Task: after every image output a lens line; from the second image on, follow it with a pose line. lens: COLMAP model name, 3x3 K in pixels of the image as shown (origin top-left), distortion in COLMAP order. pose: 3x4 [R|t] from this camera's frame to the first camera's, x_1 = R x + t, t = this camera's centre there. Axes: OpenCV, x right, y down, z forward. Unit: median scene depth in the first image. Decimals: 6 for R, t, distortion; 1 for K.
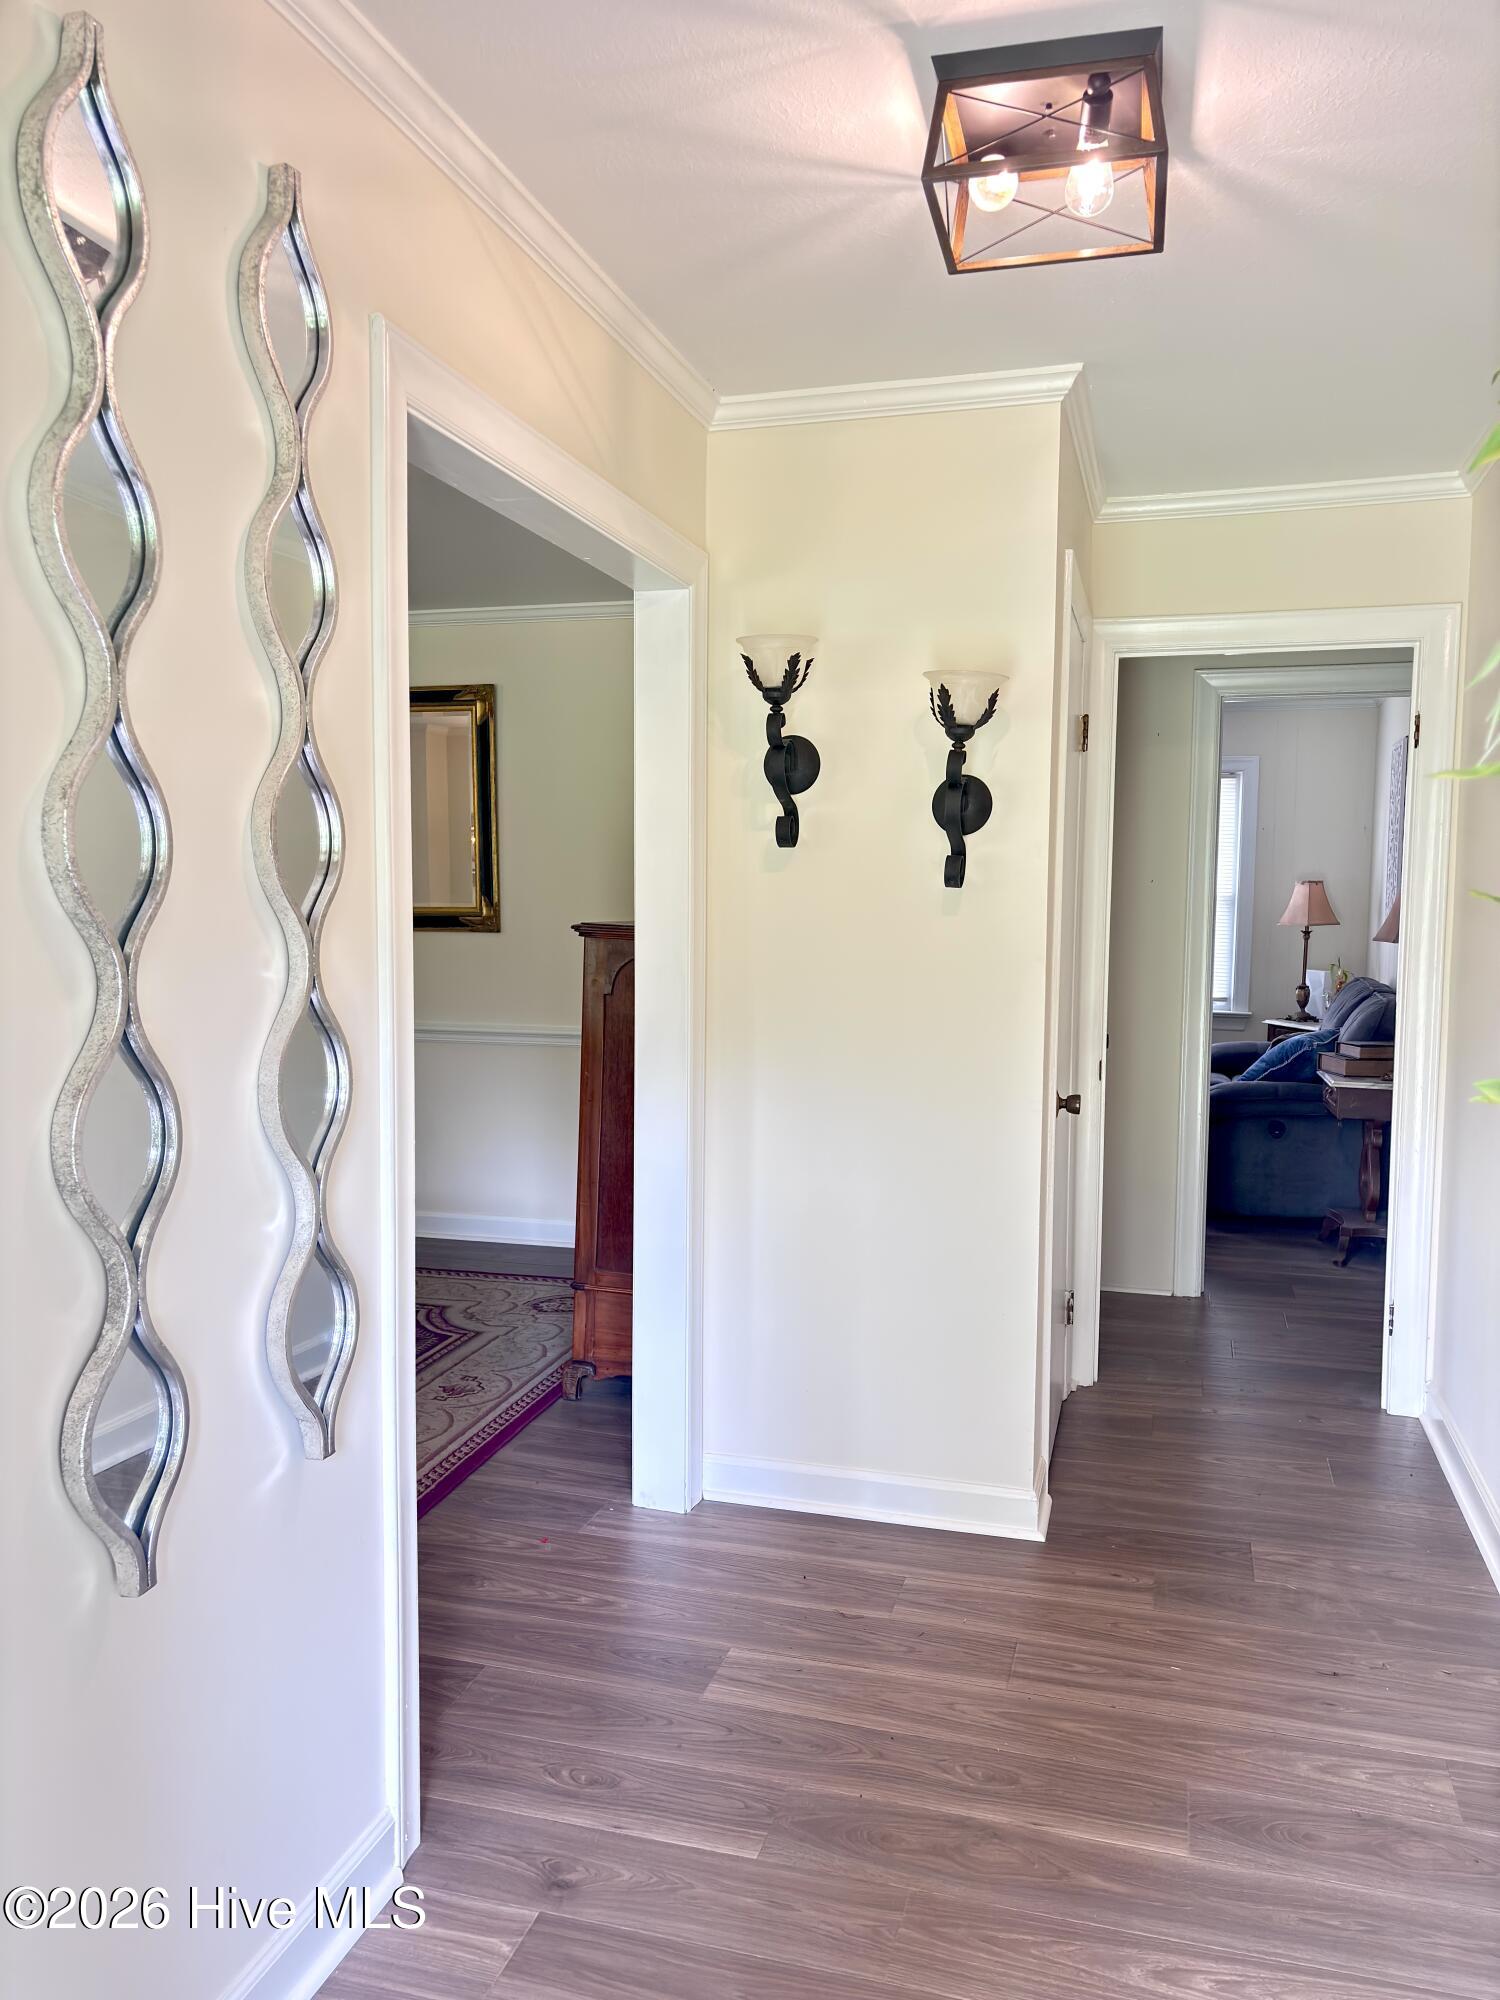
lens RADIAL K [[1513.1, 0, 760.0], [0, 1513.1, 988.6], [0, 0, 1]] dist [0.037936, -0.035983]
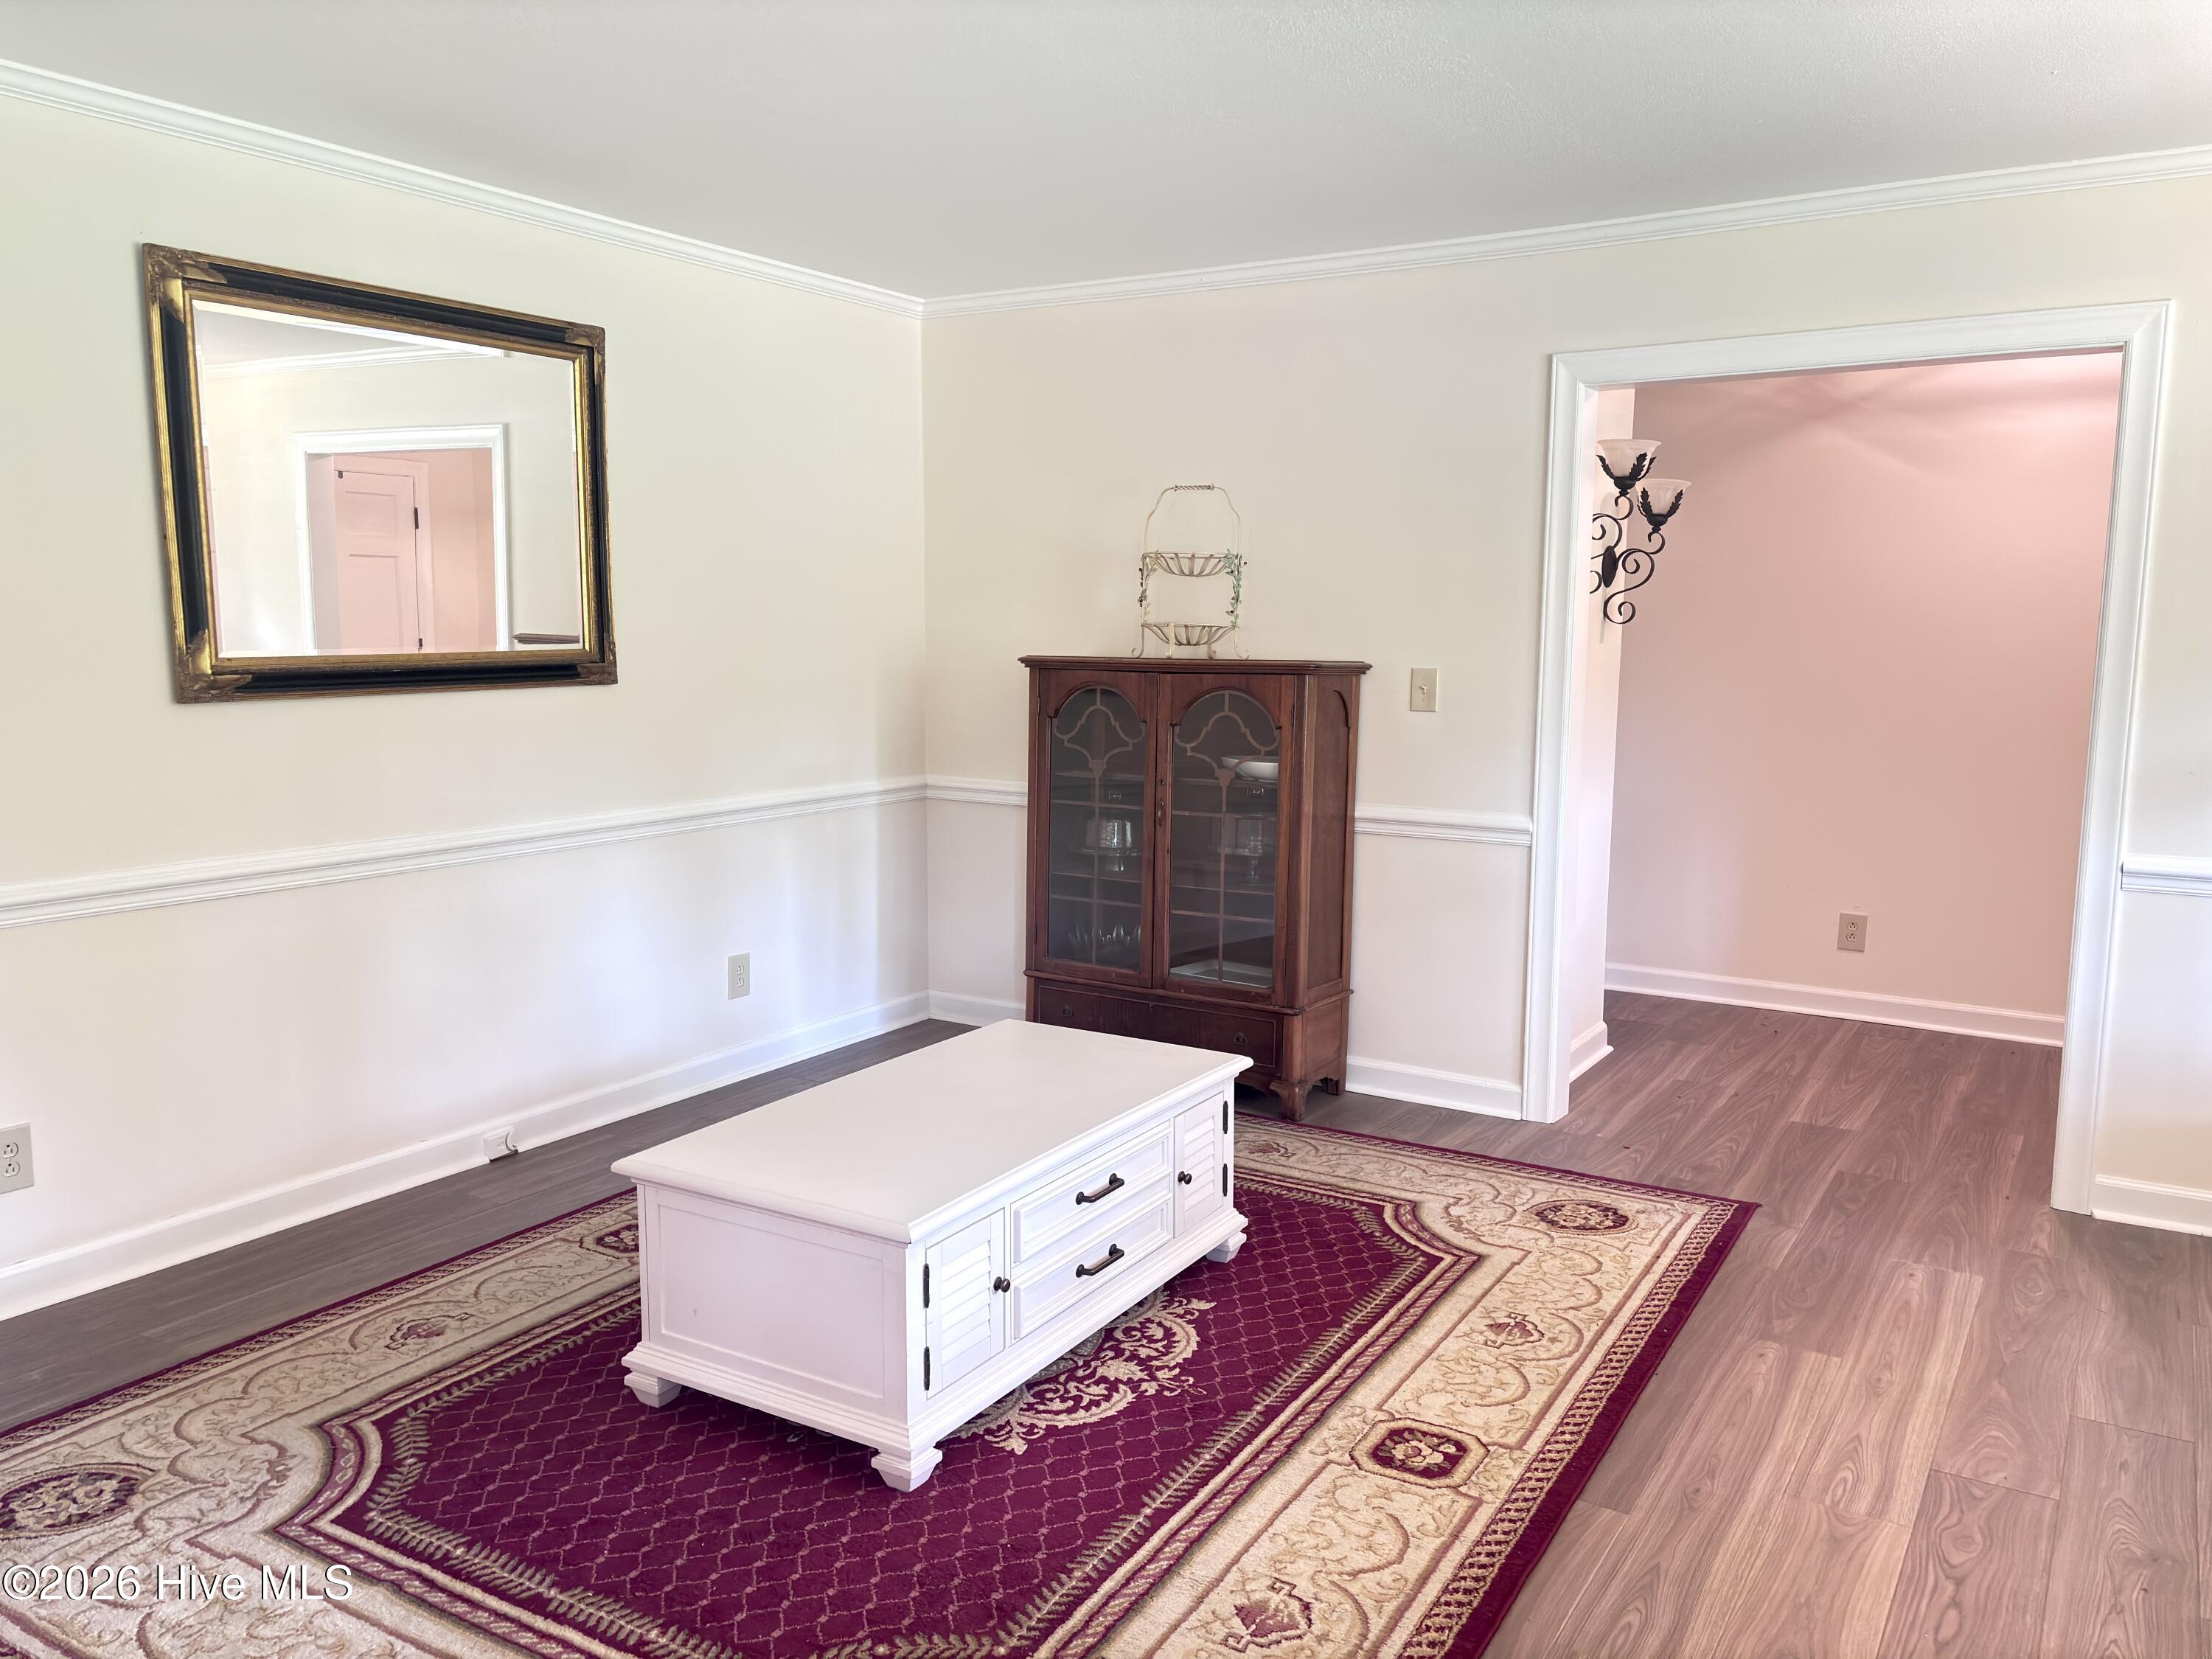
lens RADIAL K [[1673.5, 0, 1097.3], [0, 1673.5, 836.6], [0, 0, 1]] dist [0.037936, -0.035983]
pose [[0.288250, -0.142029, 0.946963, -1.640103], [0.058869, 0.989696, 0.130519, -0.109157], [-0.955744, 0.018124, 0.293641, 1.053733]]
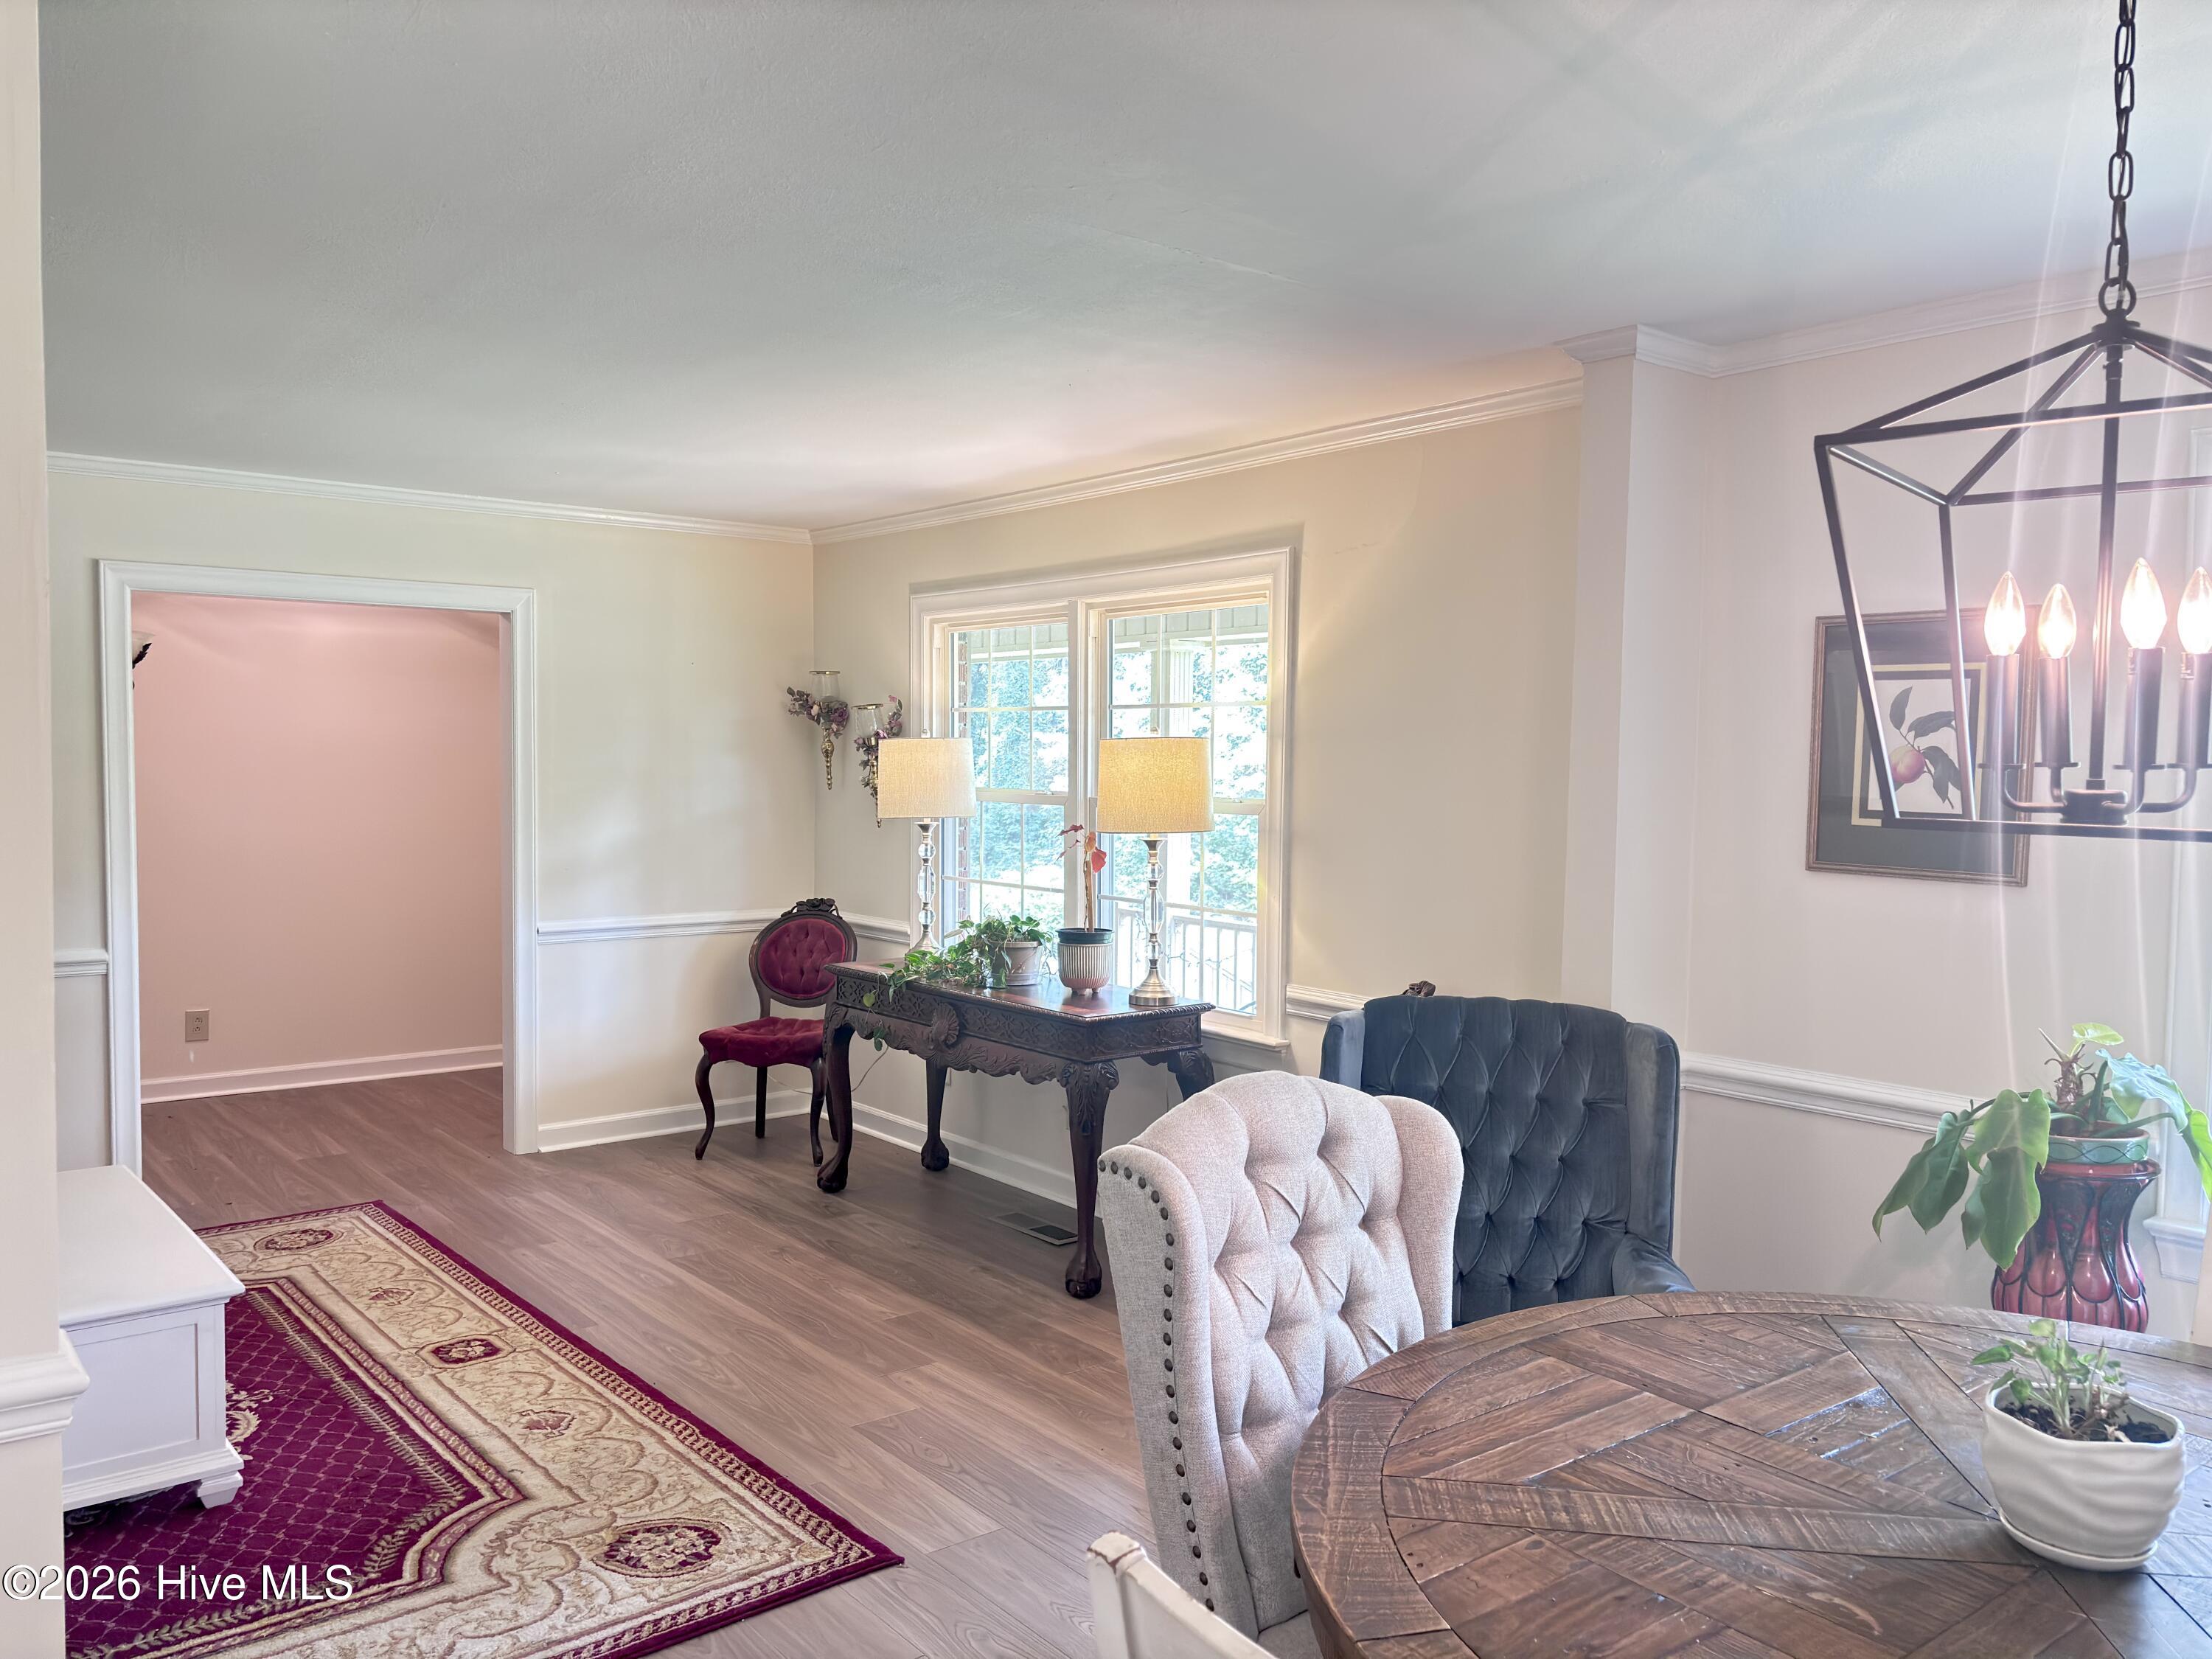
lens RADIAL K [[1673.5, 0, 1112.6], [0, 1673.5, 826.3], [0, 0, 1]] dist [0.037936, -0.035983]
pose [[-0.813920, -0.052699, 0.578582, -1.967184], [0.009195, 0.994584, 0.103526, -0.207518], [-0.580905, 0.089582, -0.809027, 1.936384]]
